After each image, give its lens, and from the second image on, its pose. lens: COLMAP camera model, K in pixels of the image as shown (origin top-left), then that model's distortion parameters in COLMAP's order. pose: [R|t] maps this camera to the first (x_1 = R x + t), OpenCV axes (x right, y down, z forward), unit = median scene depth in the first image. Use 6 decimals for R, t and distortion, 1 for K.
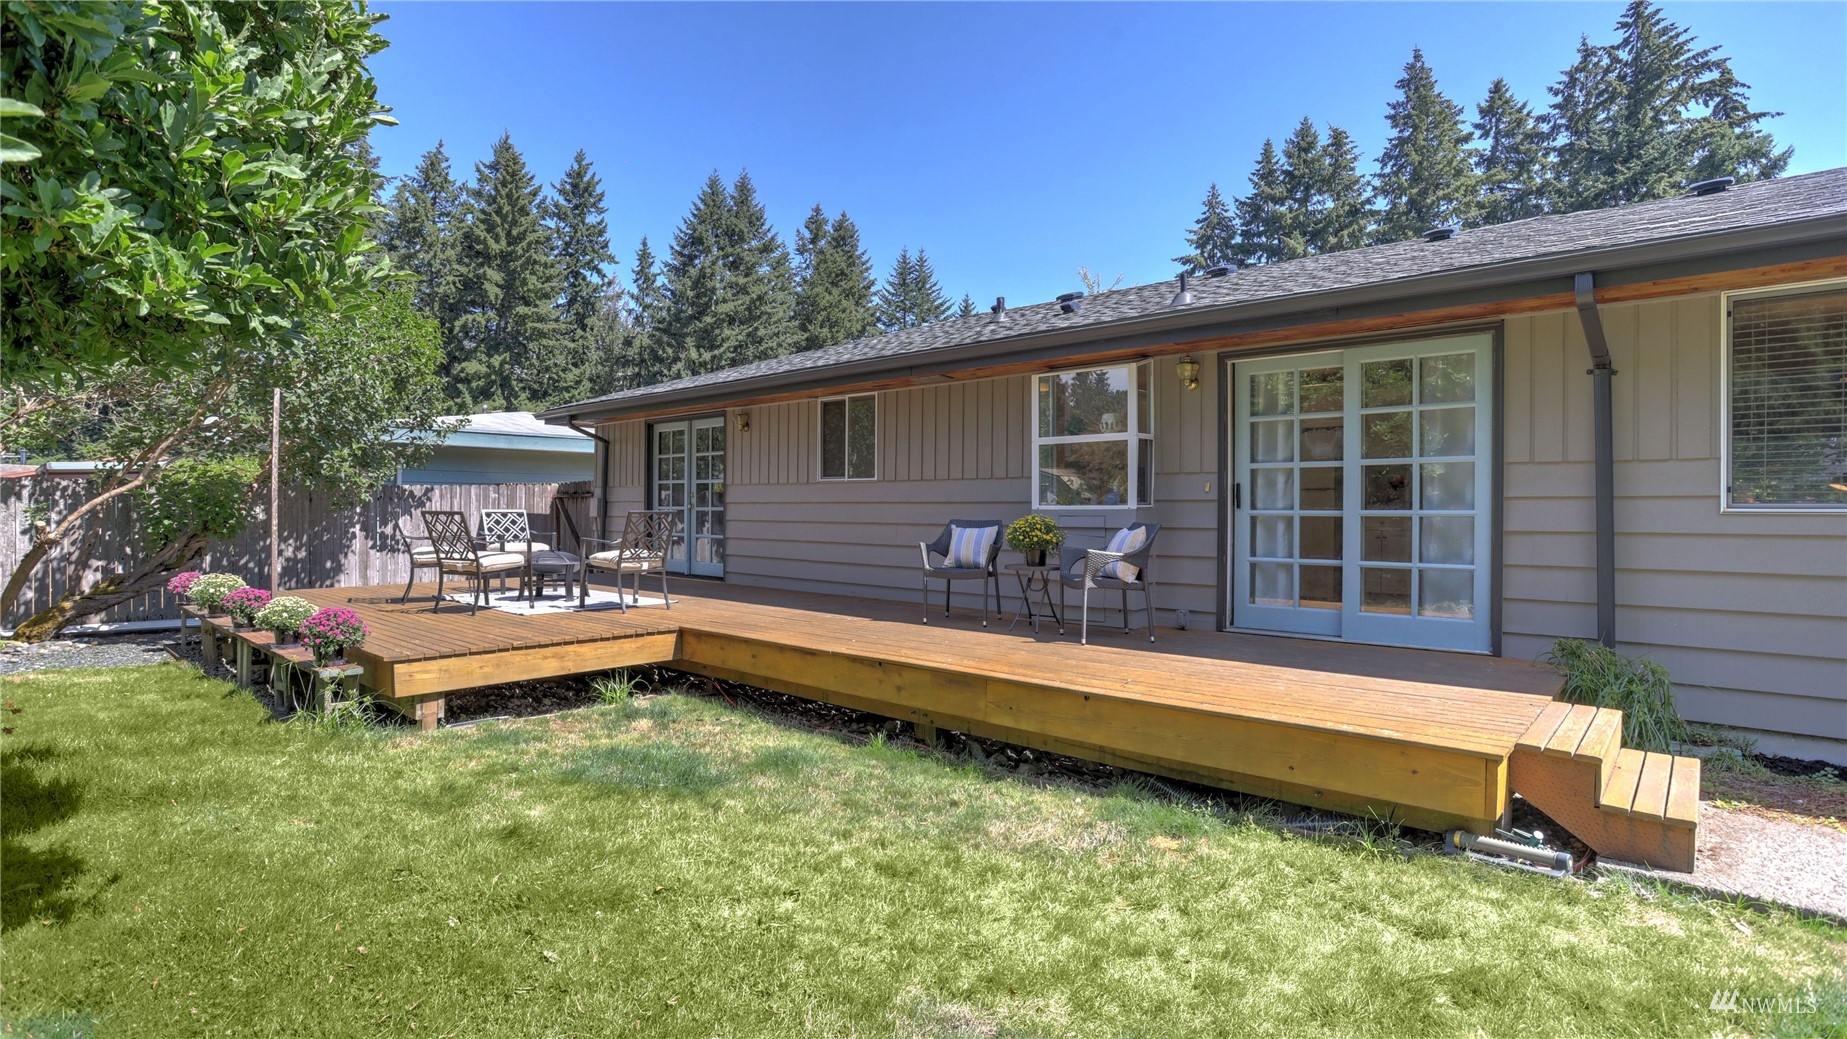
lens RADIAL K [[893.3, 0, 920.2], [0, 893.3, 515.7], [0, 0, 1]] dist [-0.075581, 0.039423]
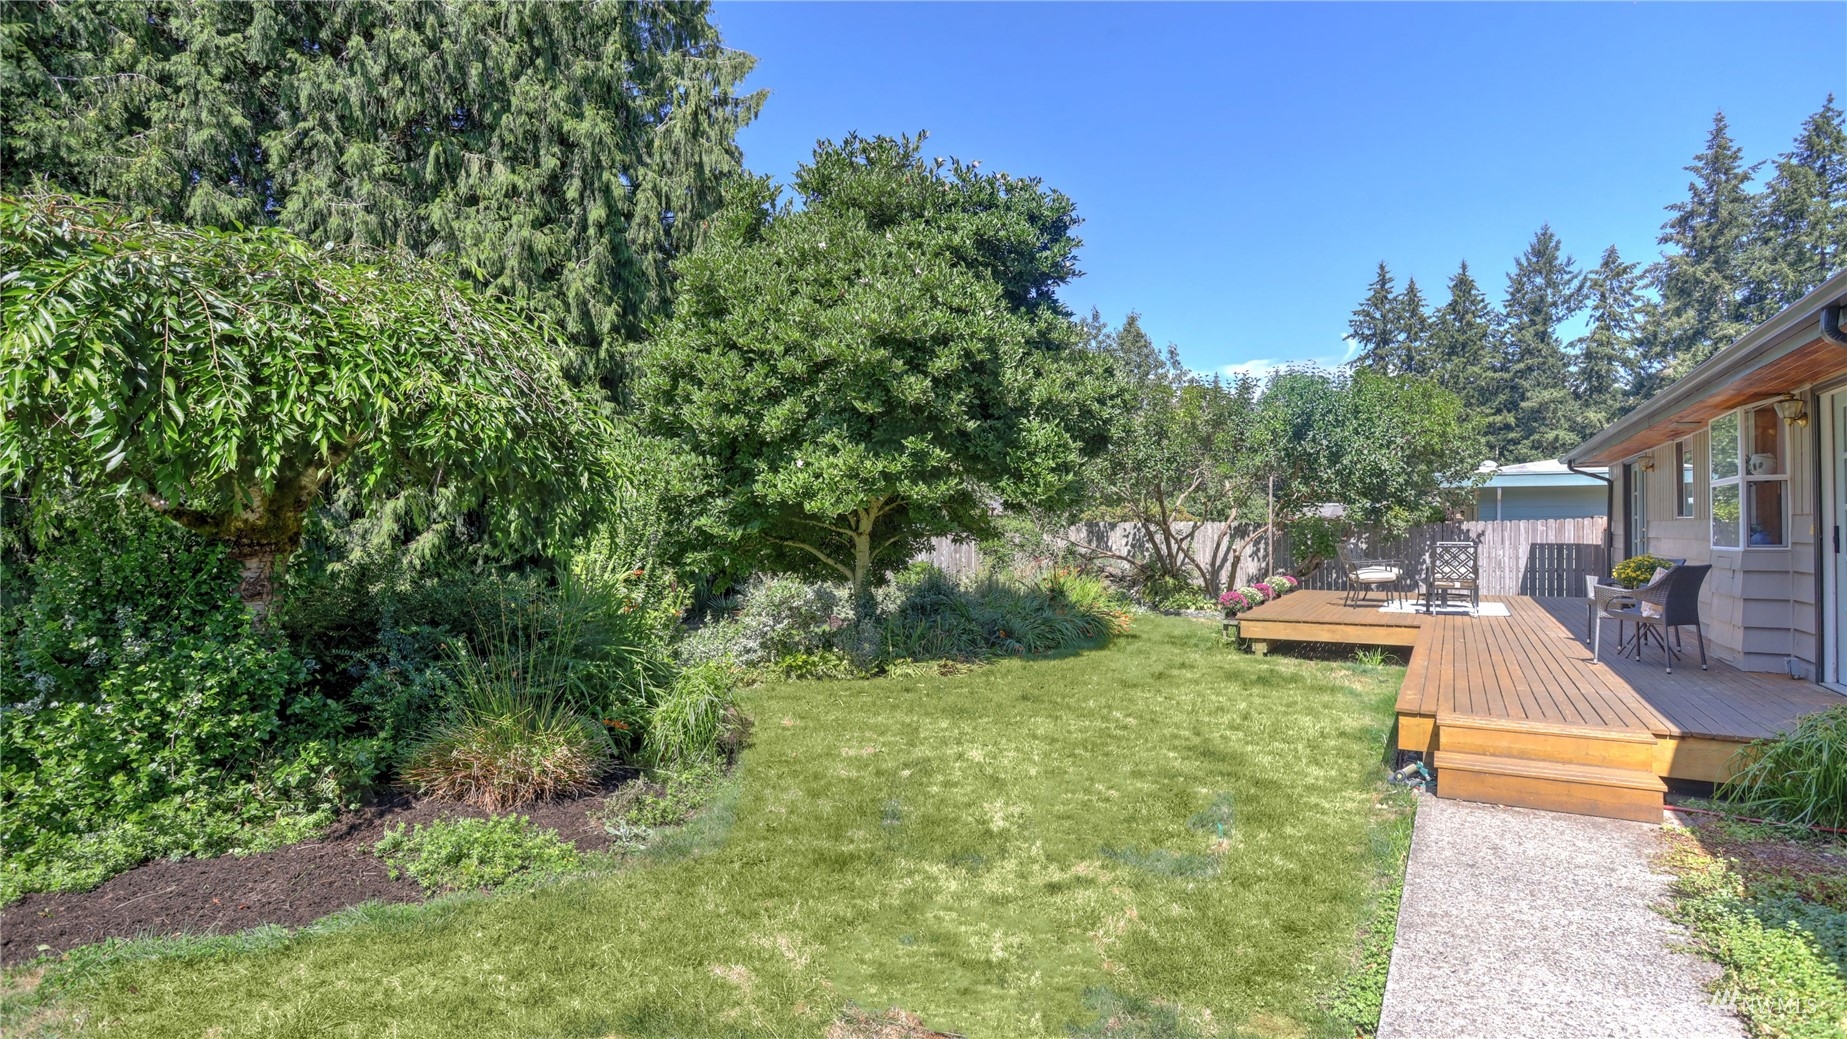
lens RADIAL K [[893.3, 0, 920.2], [0, 893.3, 515.7], [0, 0, 1]] dist [-0.075581, 0.039423]
pose [[0.171291, -0.021062, -0.984995, 0.325946], [-0.003581, 0.999752, -0.022000, -0.006975], [0.985214, 0.007296, 0.171173, -0.025158]]
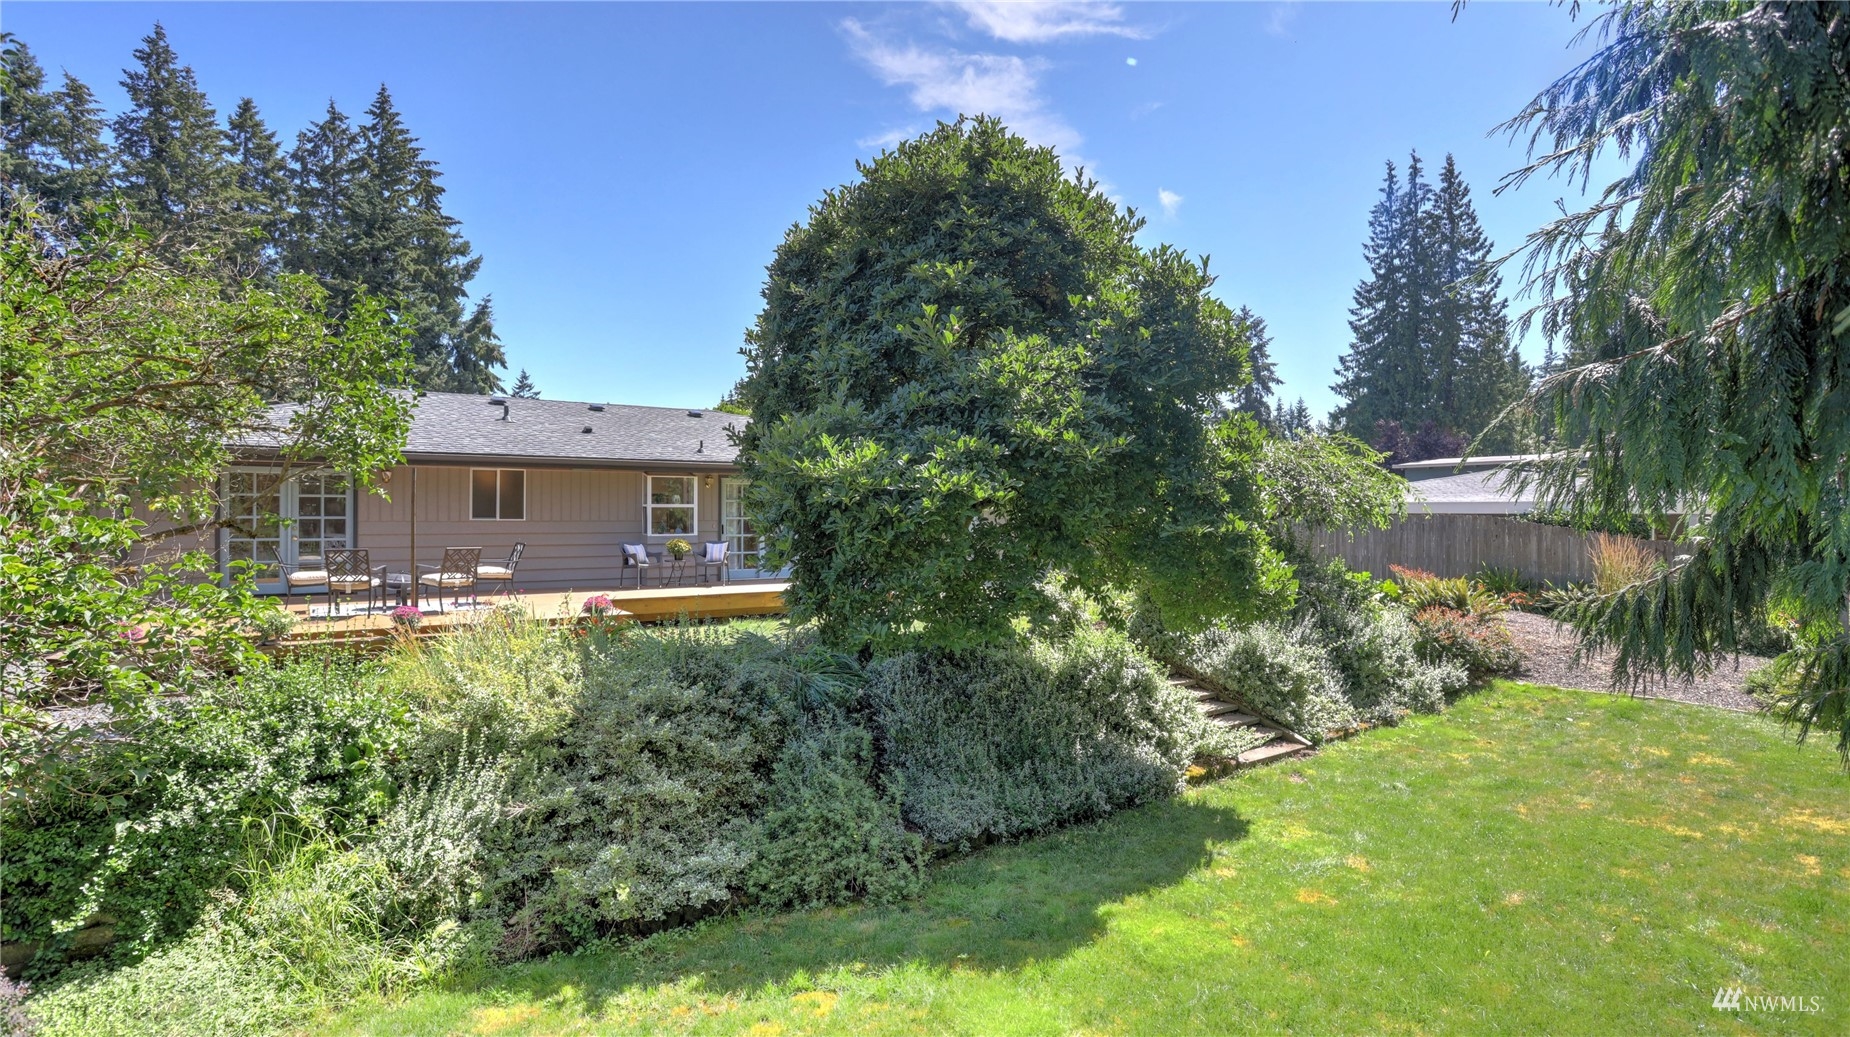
lens RADIAL K [[894.7, 0, 921.7], [0, 894.7, 514.7], [0, 0, 1]] dist [-0.075581, 0.039423]
pose [[0.240130, 0.006821, 0.970717, -0.663469], [0.004626, 0.999956, -0.008171, -0.013947], [-0.970730, 0.006453, 0.240088, -0.068203]]
